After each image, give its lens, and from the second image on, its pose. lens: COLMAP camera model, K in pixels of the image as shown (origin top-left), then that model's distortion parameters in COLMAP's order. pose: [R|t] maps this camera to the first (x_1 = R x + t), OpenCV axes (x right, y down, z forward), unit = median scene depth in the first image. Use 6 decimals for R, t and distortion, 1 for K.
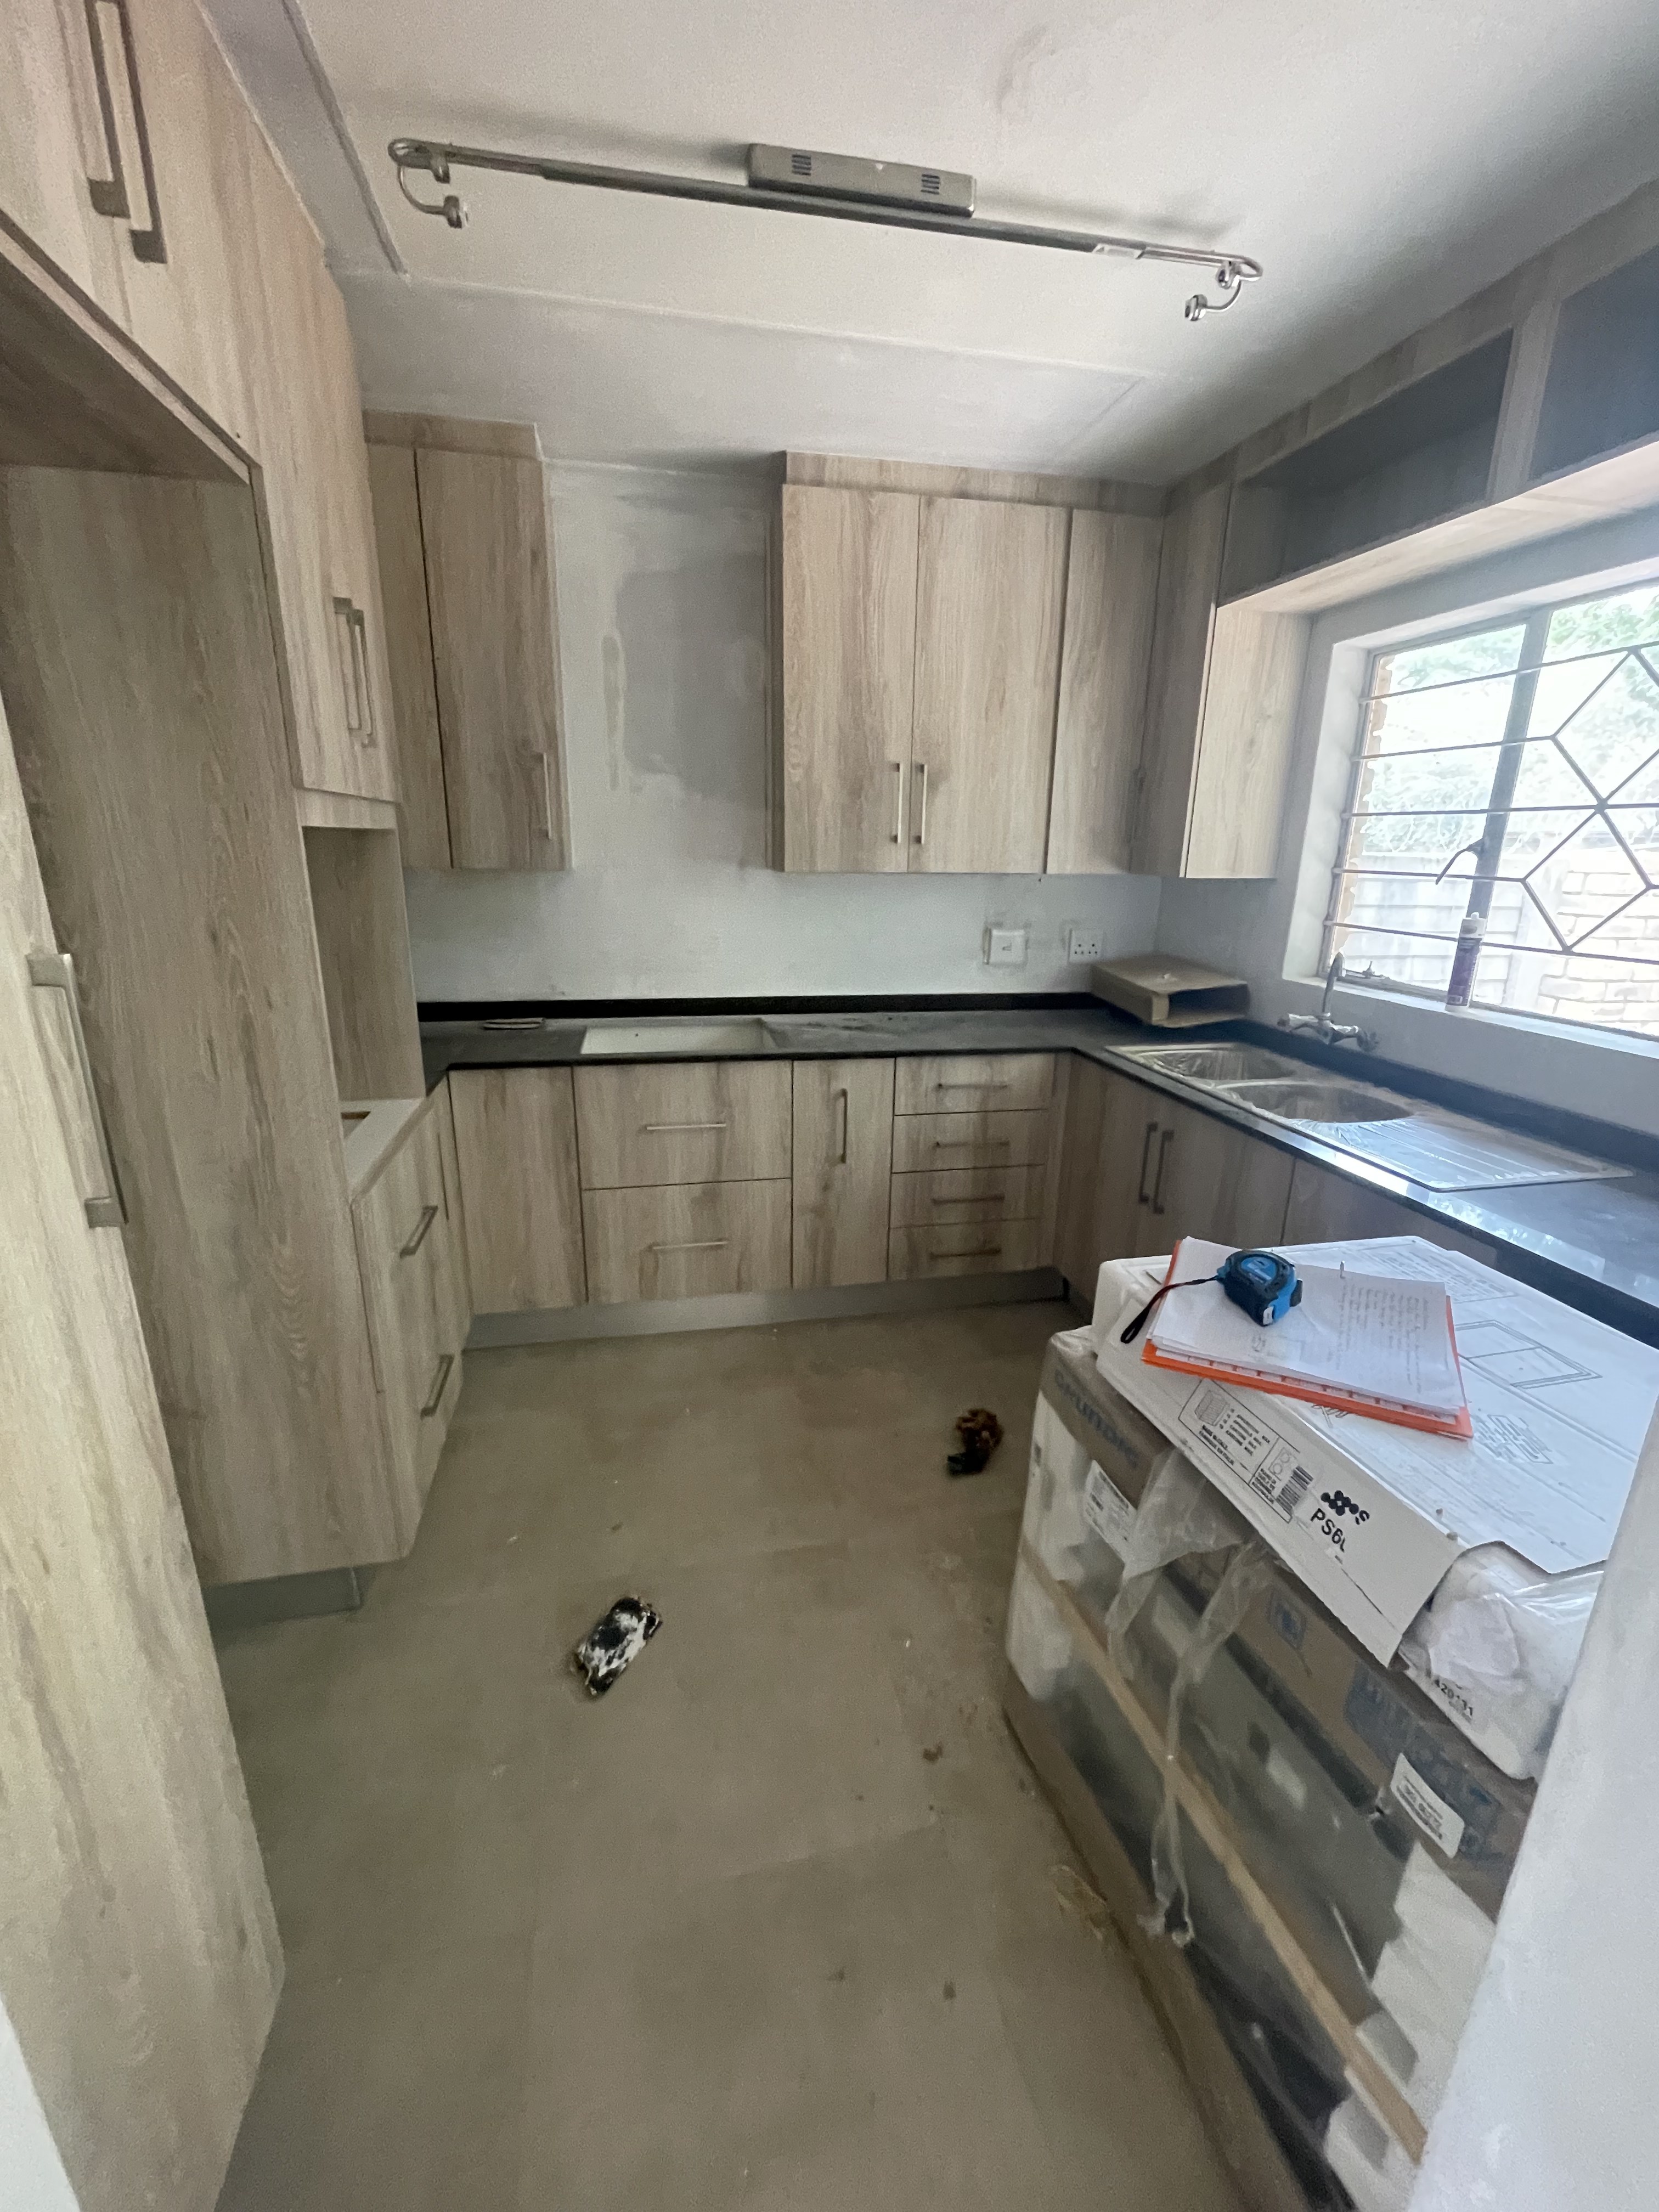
lens RADIAL K [[886.4, 0, 829.4], [0, 886.4, 1108.0], [0, 0, 1]] dist [-0.008811, -0.000570]
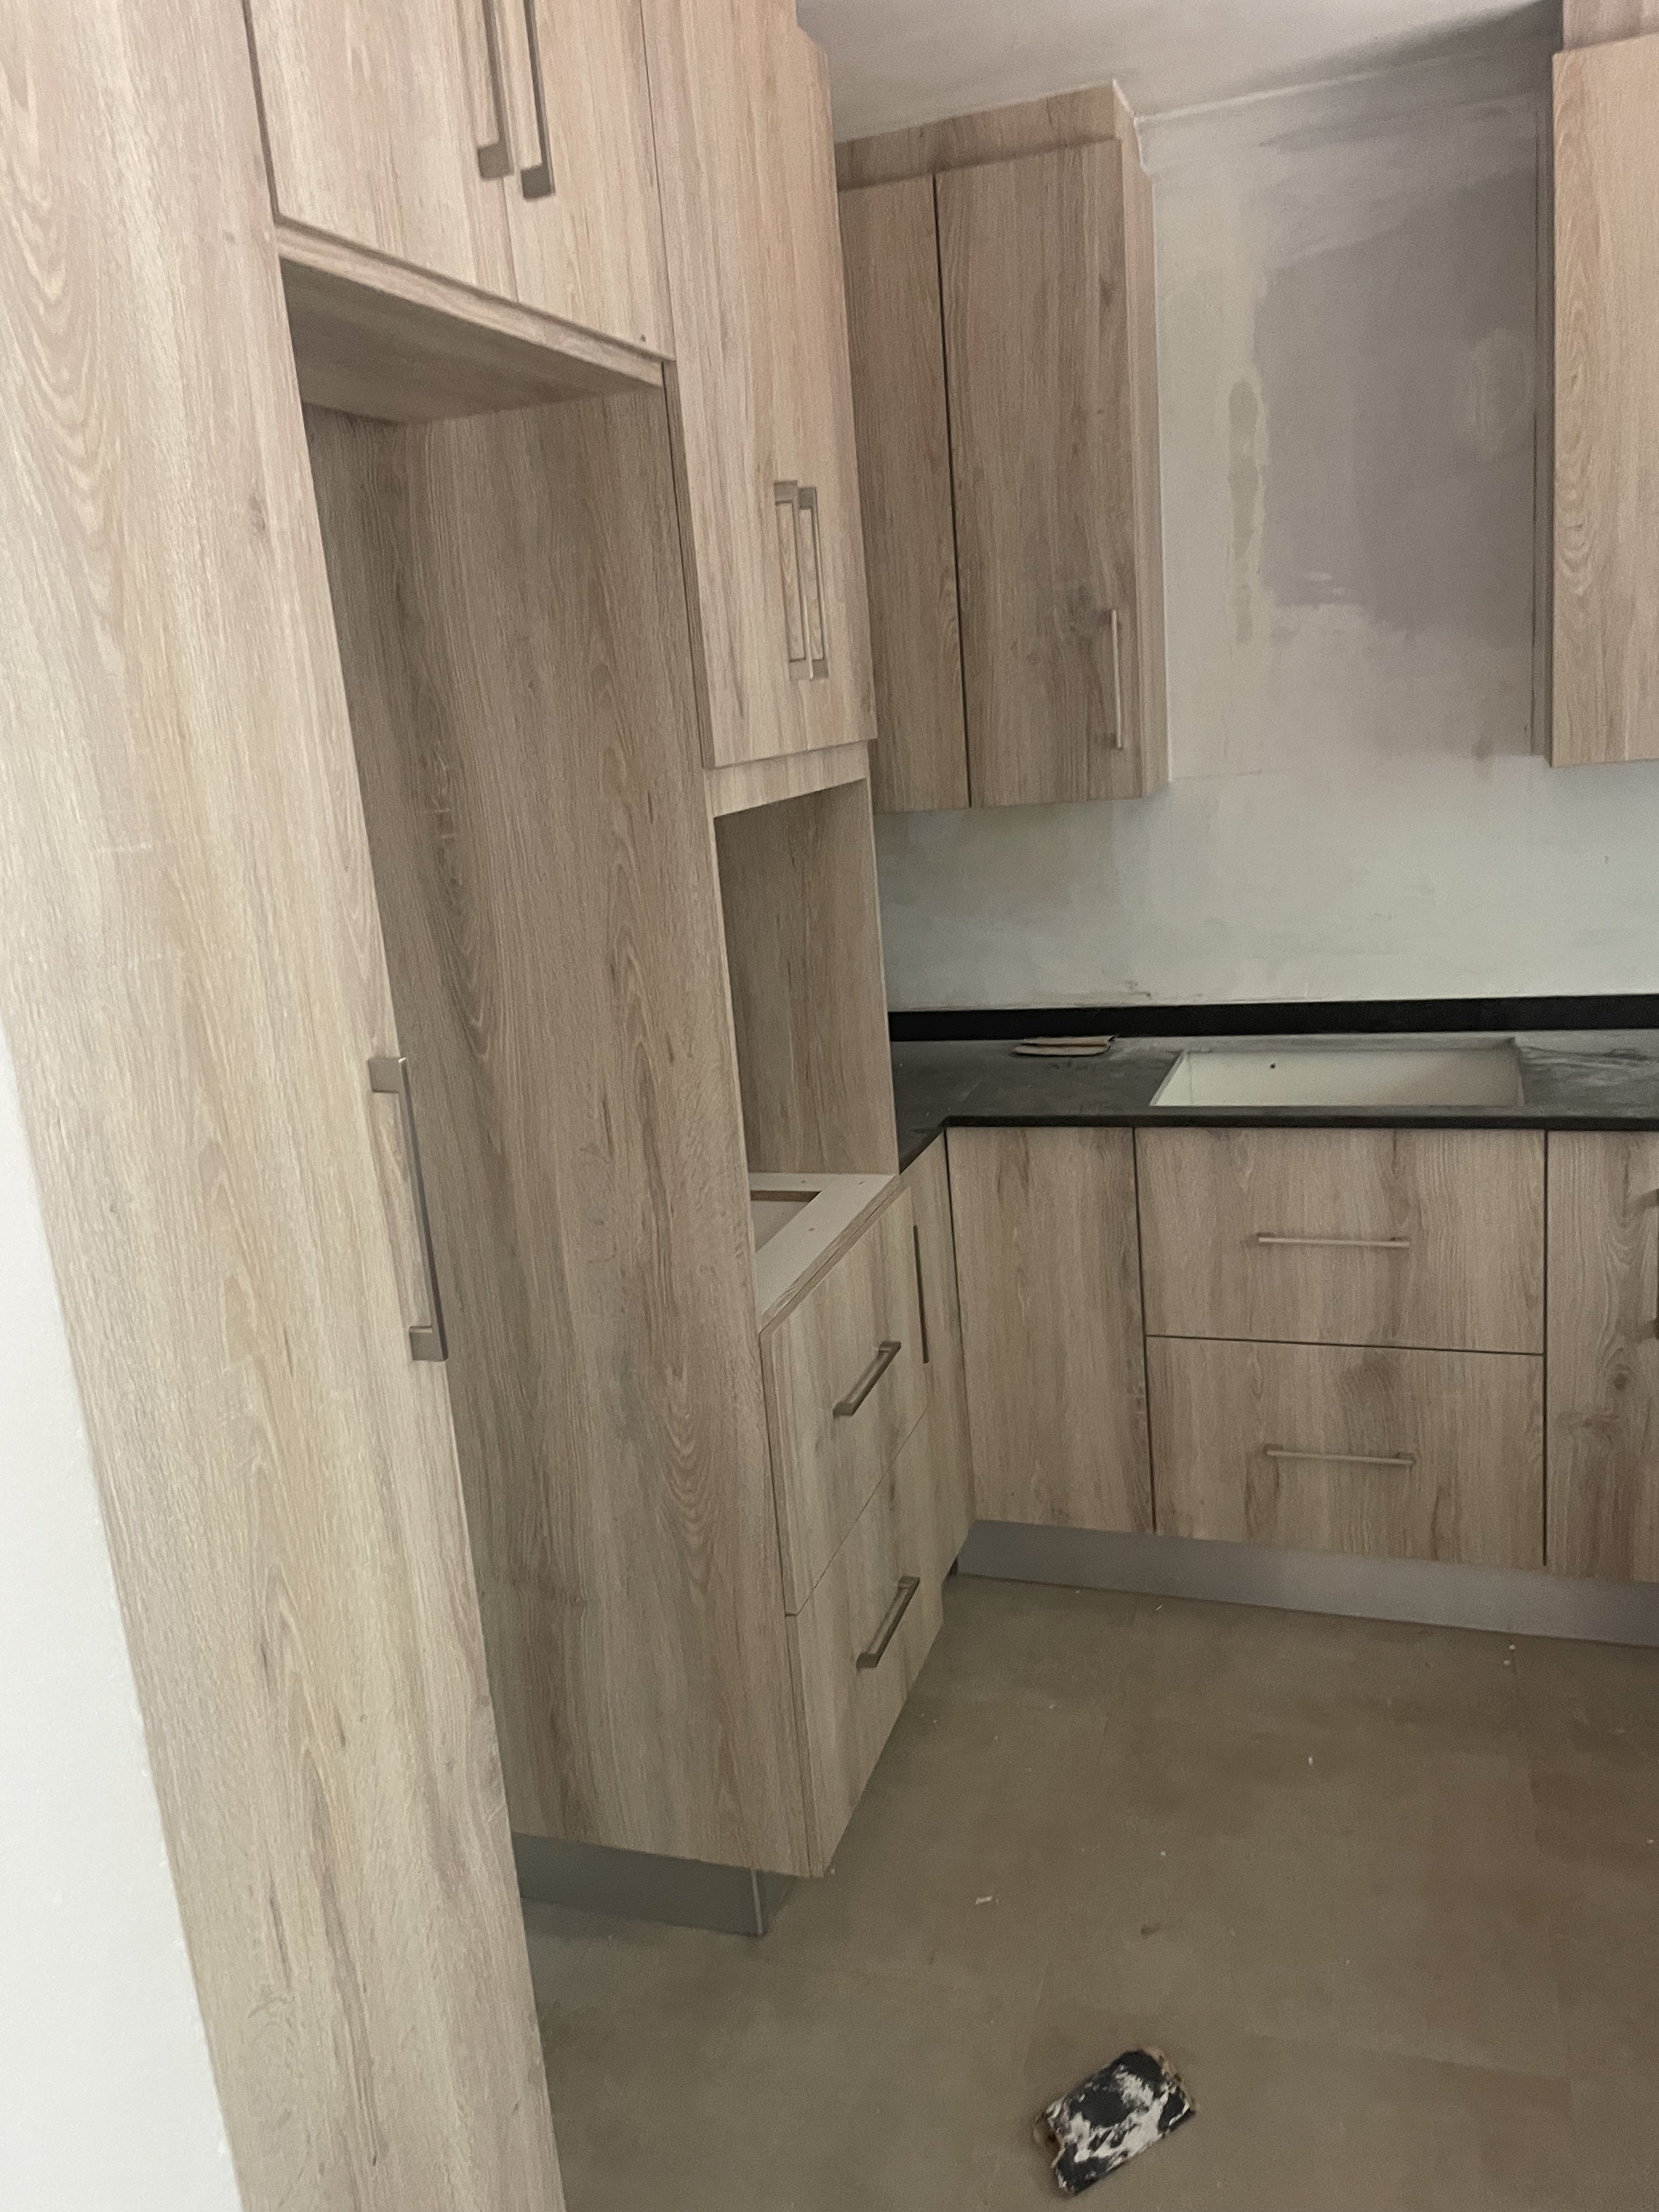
lens RADIAL K [[1643.3, 0, 790.5], [0, 1643.3, 1091.5], [0, 0, 1]] dist [0.038511, -0.053624]
pose [[0.844507, 0.026294, -0.534899, 0.108622], [-0.046420, 0.998629, -0.024199, -0.034115], [0.533529, 0.045267, 0.844570, -0.062086]]
